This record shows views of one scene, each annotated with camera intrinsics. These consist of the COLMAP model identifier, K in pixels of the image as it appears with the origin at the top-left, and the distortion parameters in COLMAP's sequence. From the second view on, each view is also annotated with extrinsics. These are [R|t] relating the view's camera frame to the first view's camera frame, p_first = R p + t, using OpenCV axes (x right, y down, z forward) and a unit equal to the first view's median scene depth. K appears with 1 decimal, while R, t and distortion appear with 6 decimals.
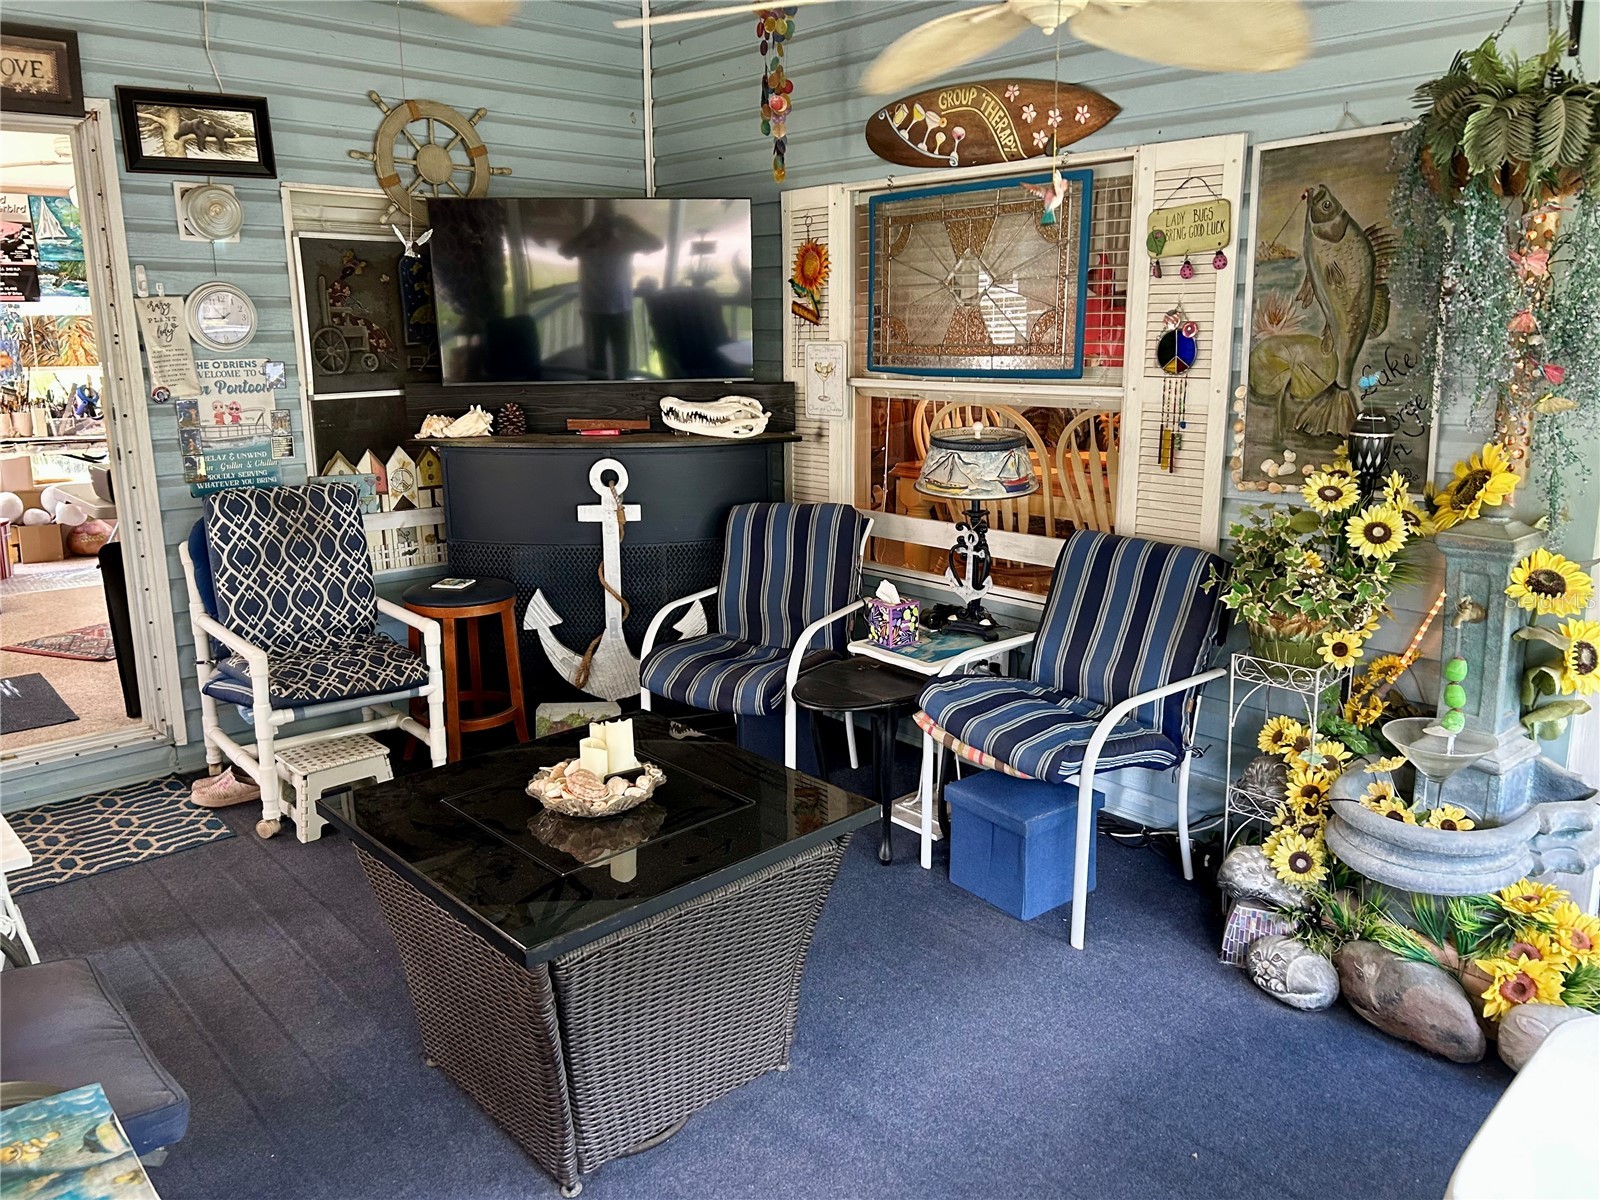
lens RADIAL K [[1203.7, 0, 793.7], [0, 1203.7, 599.6], [0, 0, 1]] dist [0.055389, -0.062708]
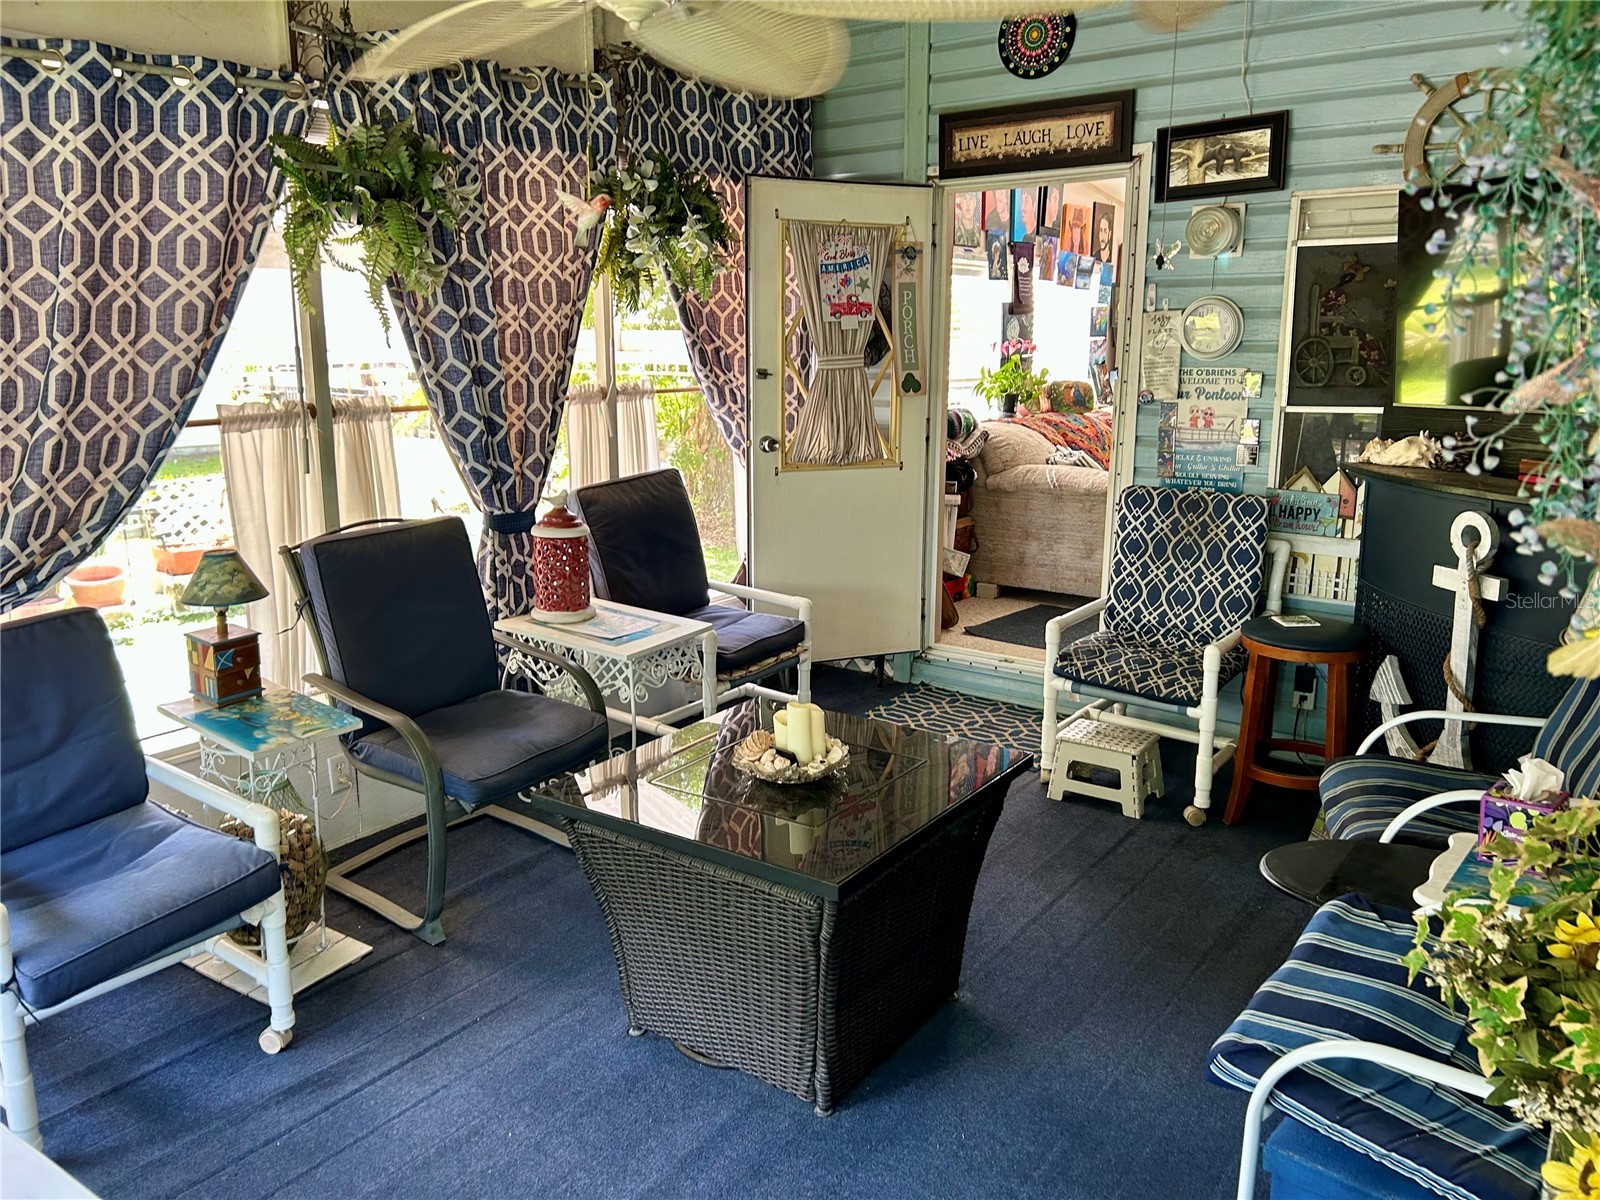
lens RADIAL K [[1203.7, 0, 794.6], [0, 1203.7, 592.3], [0, 0, 1]] dist [0.055389, -0.062708]
pose [[0.185283, 0.211315, -0.959696, 0.538413], [-0.216774, 0.961337, 0.169825, -0.111493], [0.958477, 0.176571, 0.223927, 0.453781]]
